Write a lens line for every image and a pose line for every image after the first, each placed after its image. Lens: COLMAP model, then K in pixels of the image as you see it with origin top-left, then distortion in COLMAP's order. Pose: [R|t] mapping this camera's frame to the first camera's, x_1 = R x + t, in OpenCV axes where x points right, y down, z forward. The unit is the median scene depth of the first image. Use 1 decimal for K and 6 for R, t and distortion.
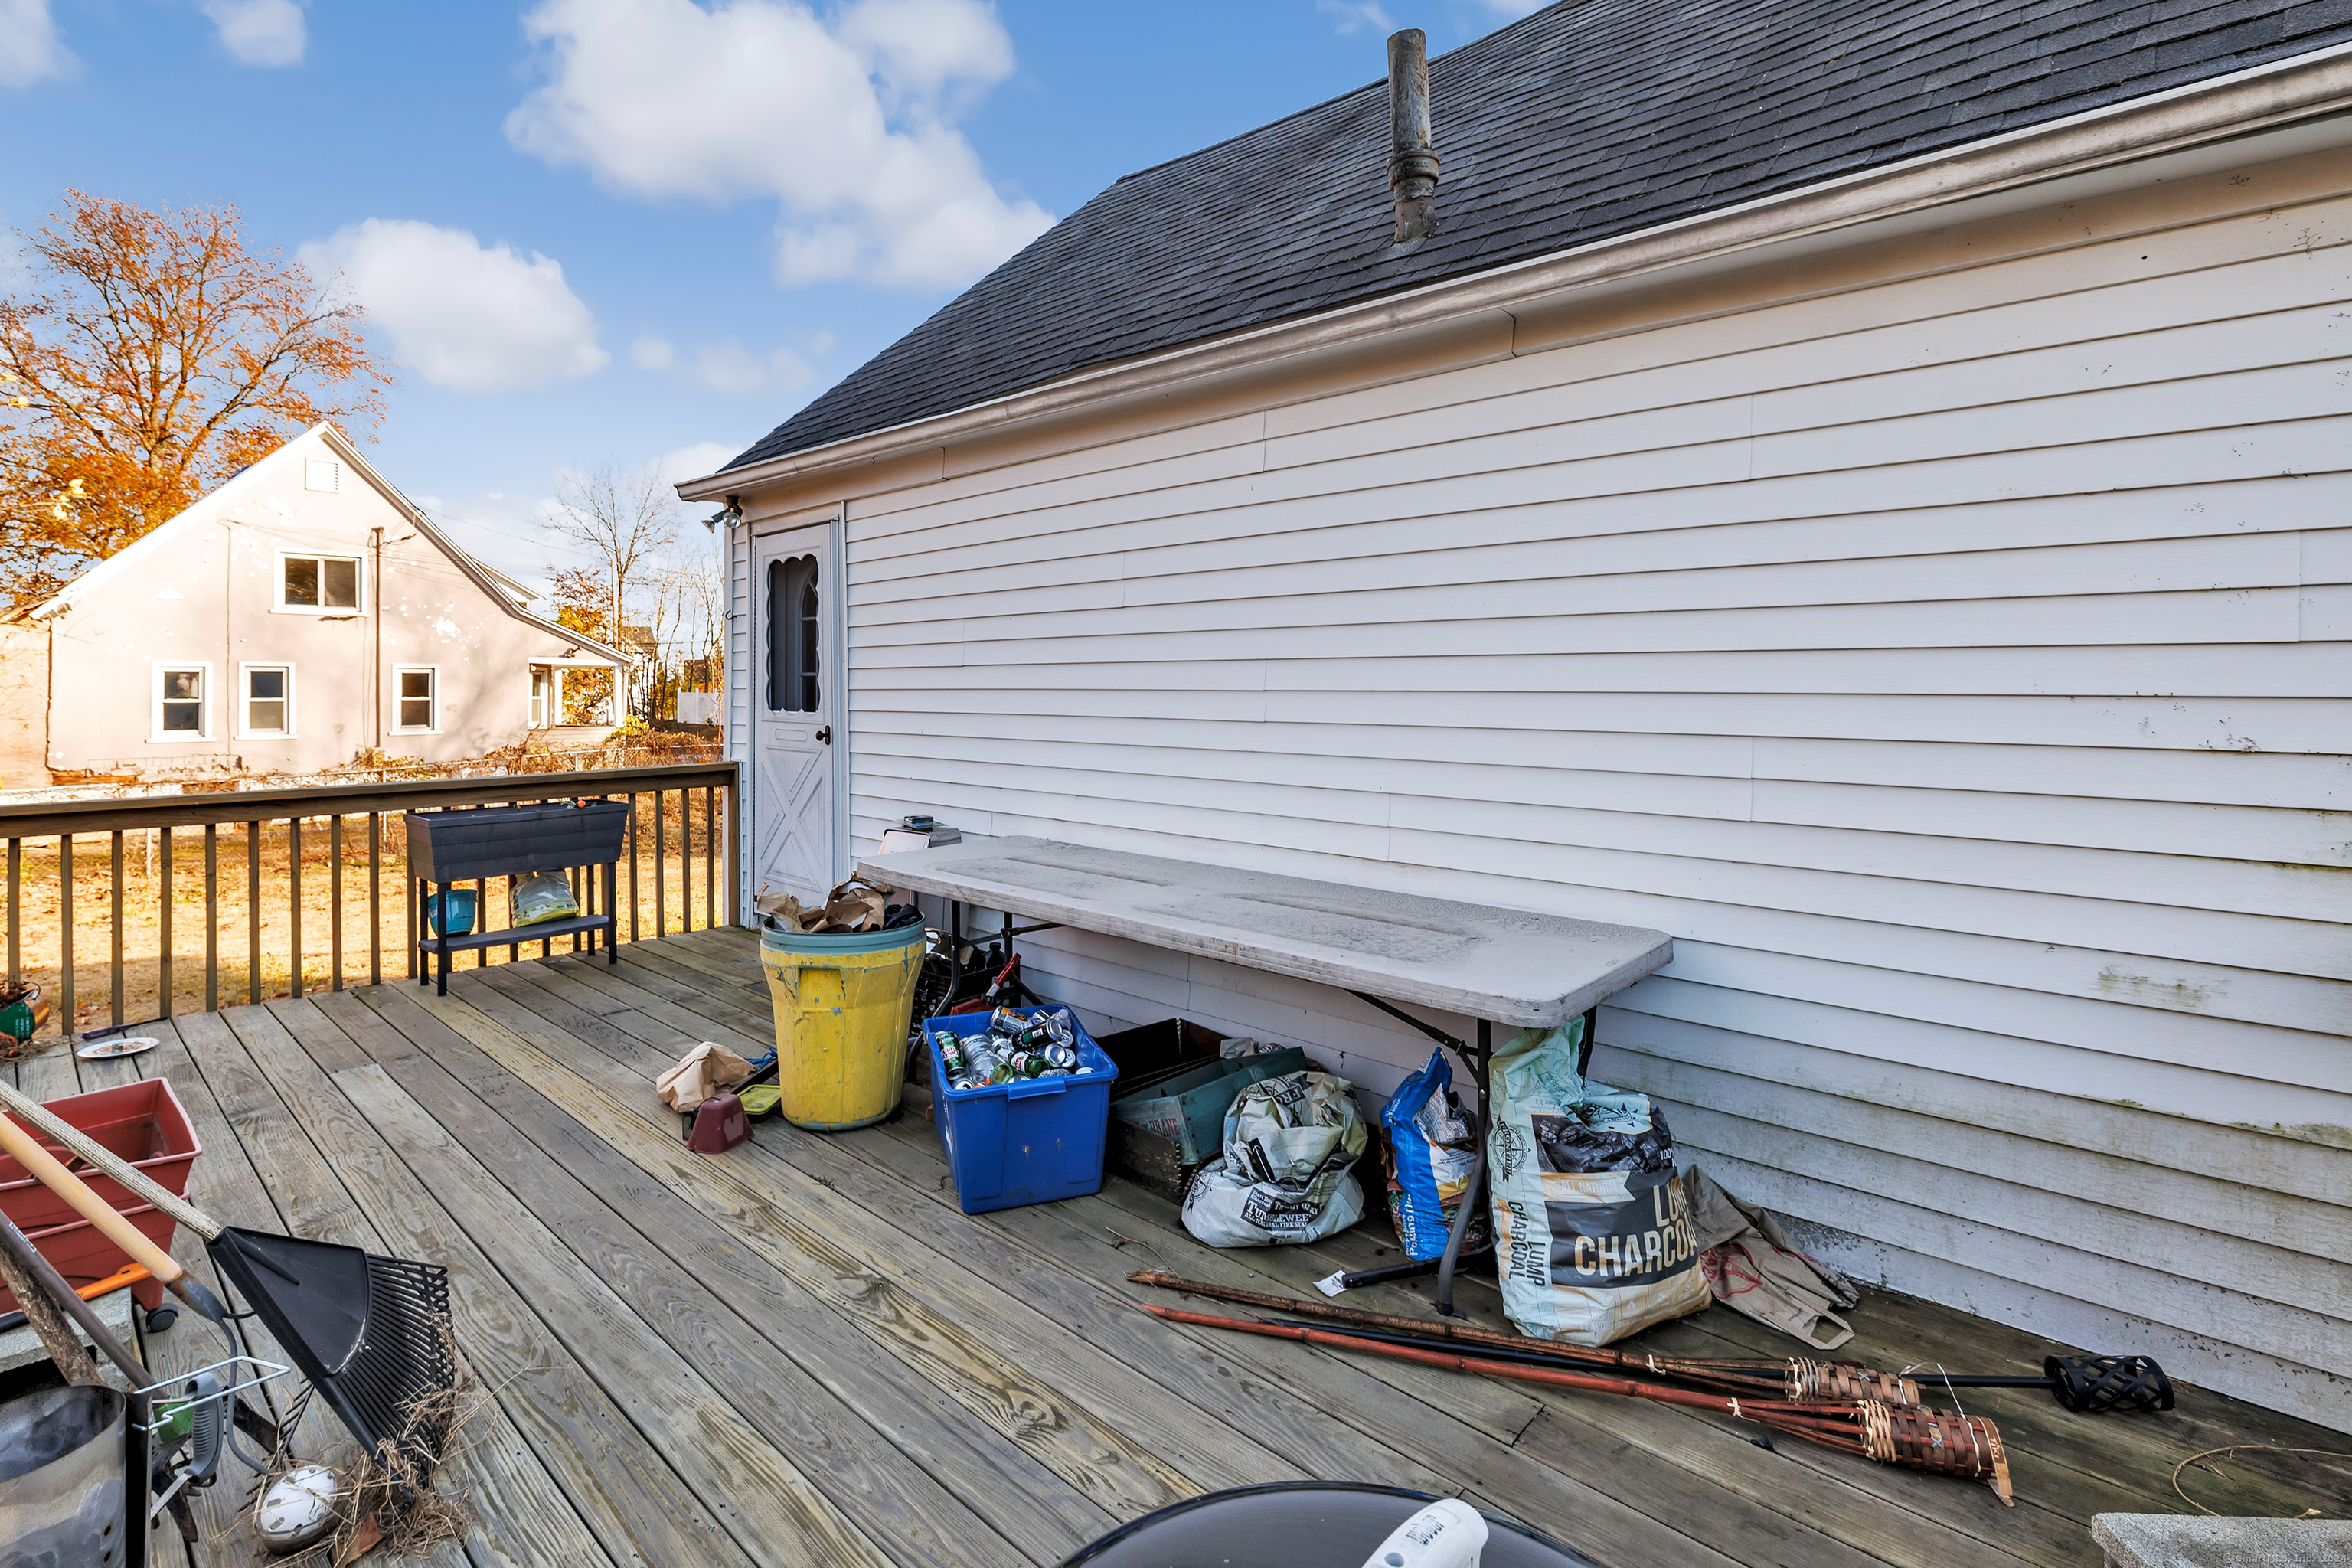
lens RADIAL K [[1052.3, 0, 1174.1], [0, 1052.3, 675.9], [0, 0, 1]] dist [-0.000194, -0.000064]
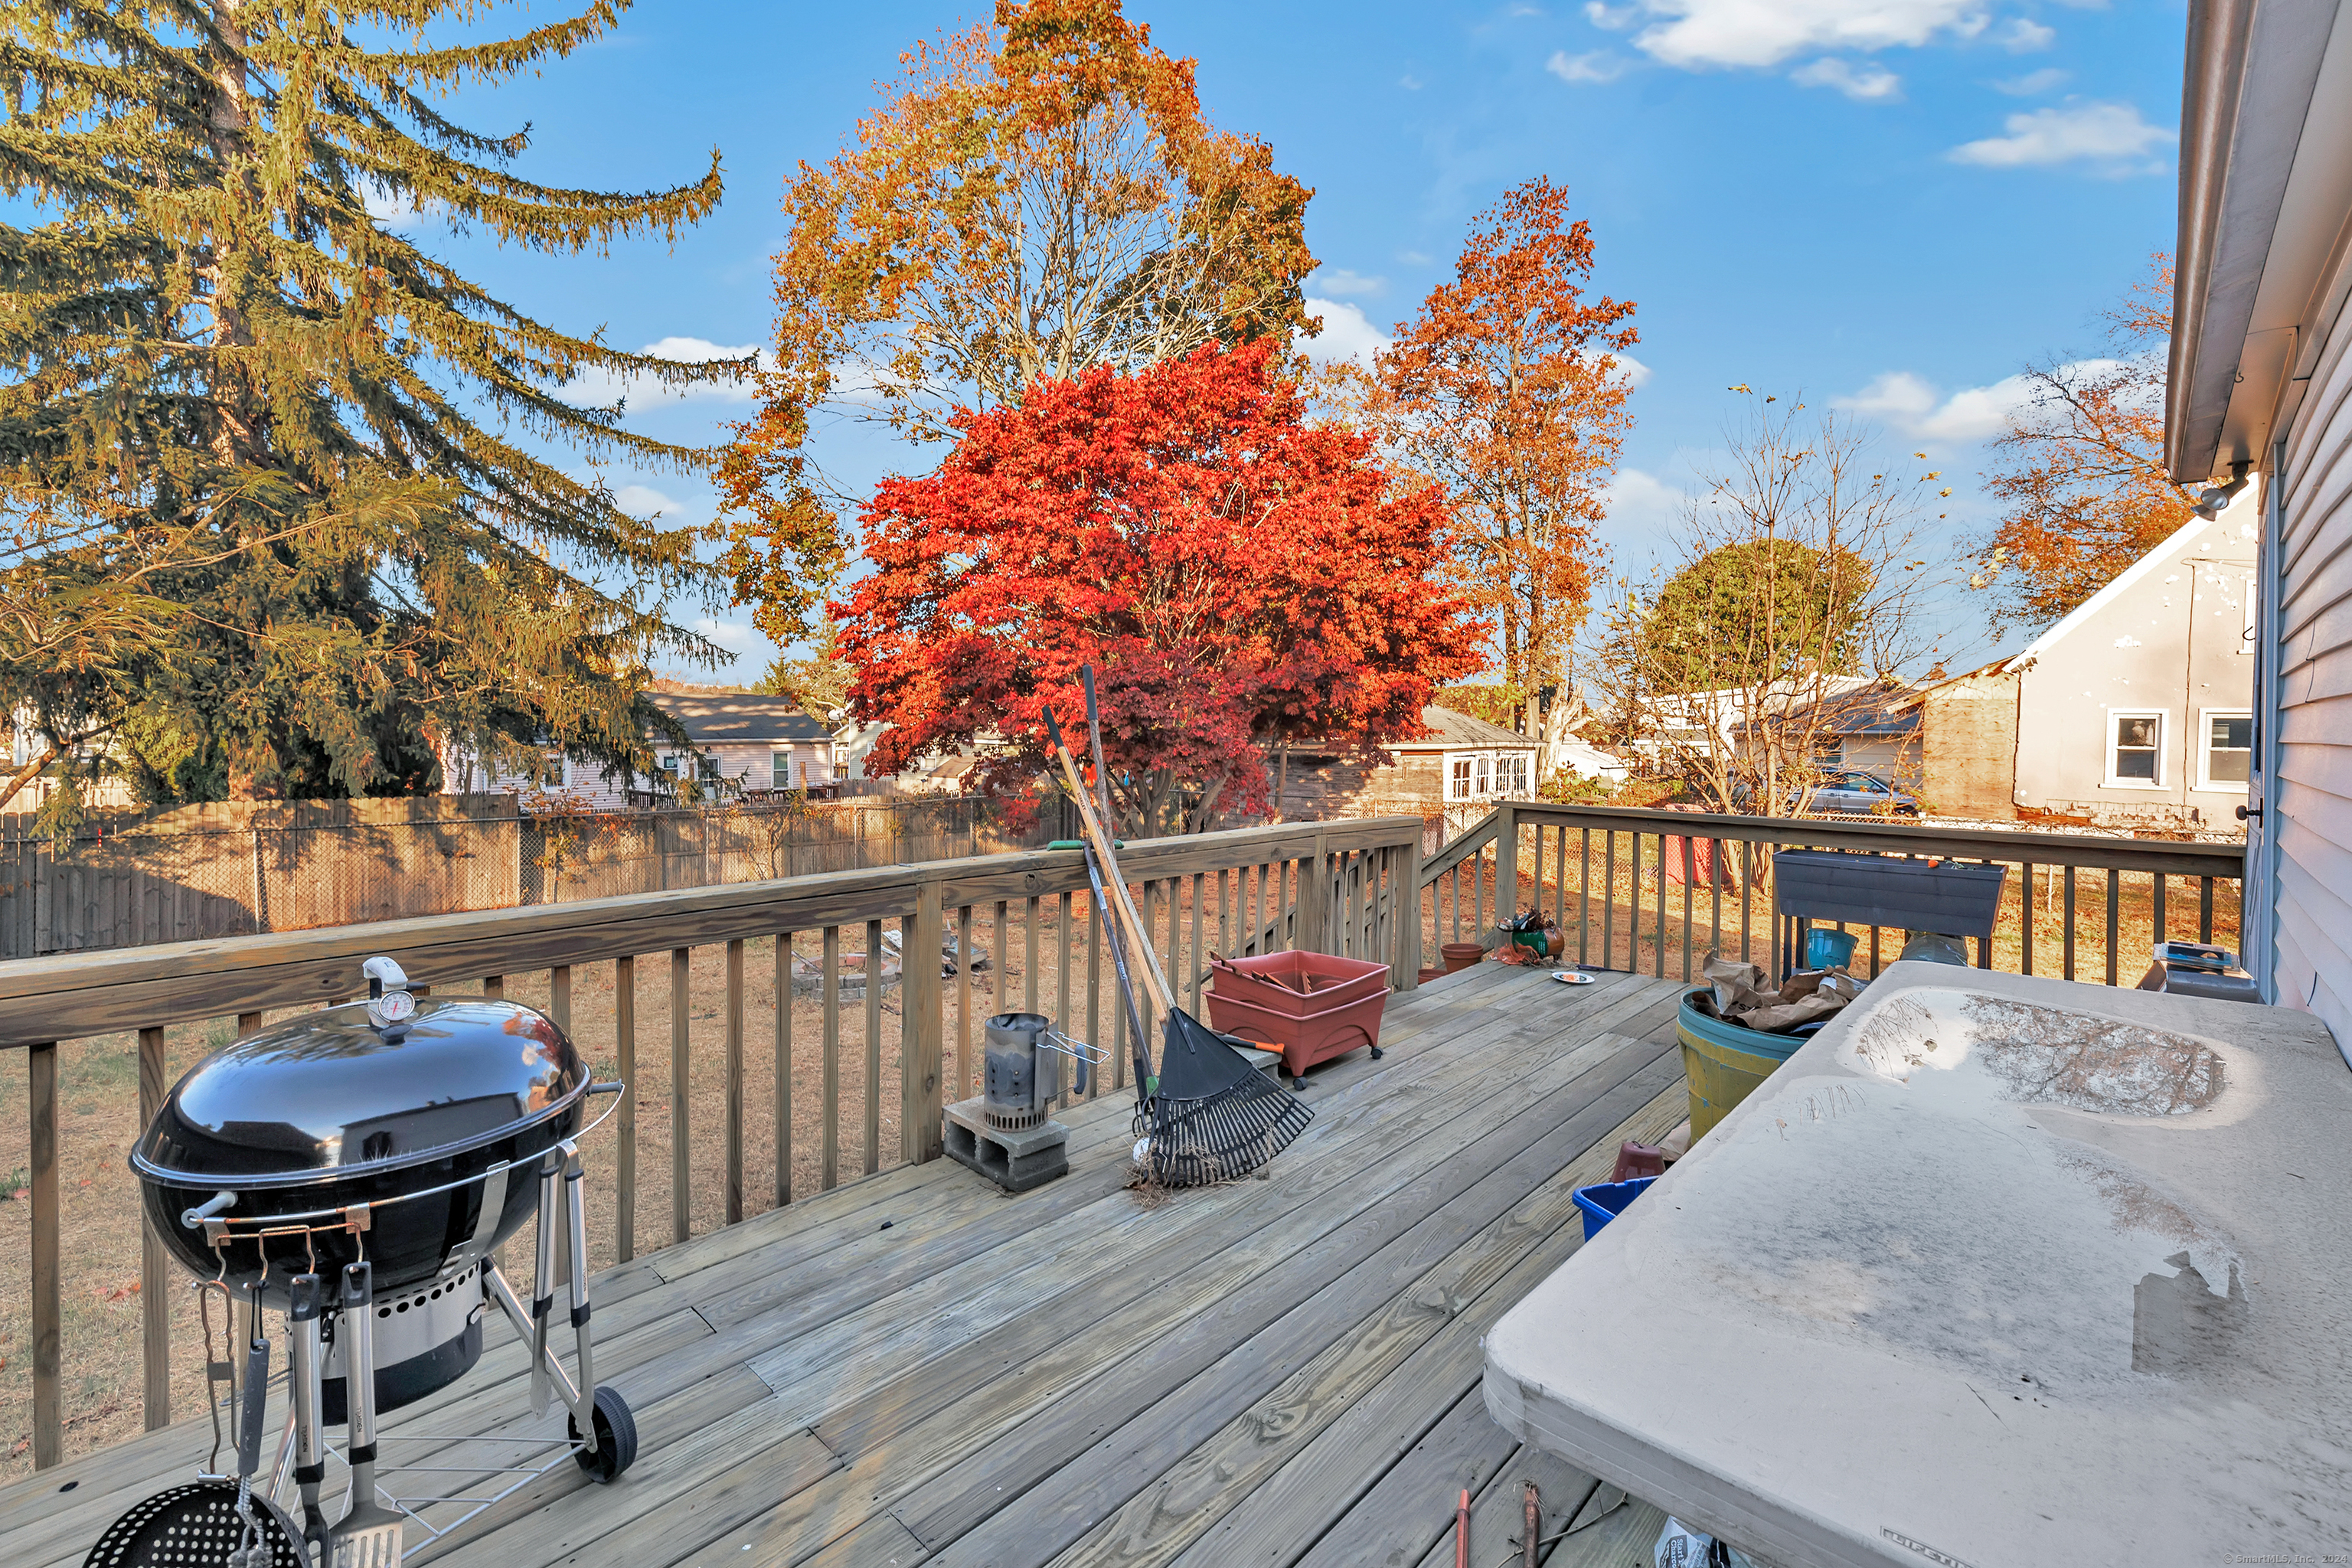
lens RADIAL K [[1070.1, 0, 1176.0], [0, 1070.1, 784.0], [0, 0, 1]] dist [-0.000733, -0.000104]
pose [[-0.010250, 0.060847, -0.998094, 0.096837], [-0.004803, 0.998132, 0.060898, 0.000288], [0.999936, 0.005418, -0.009939, 0.098628]]
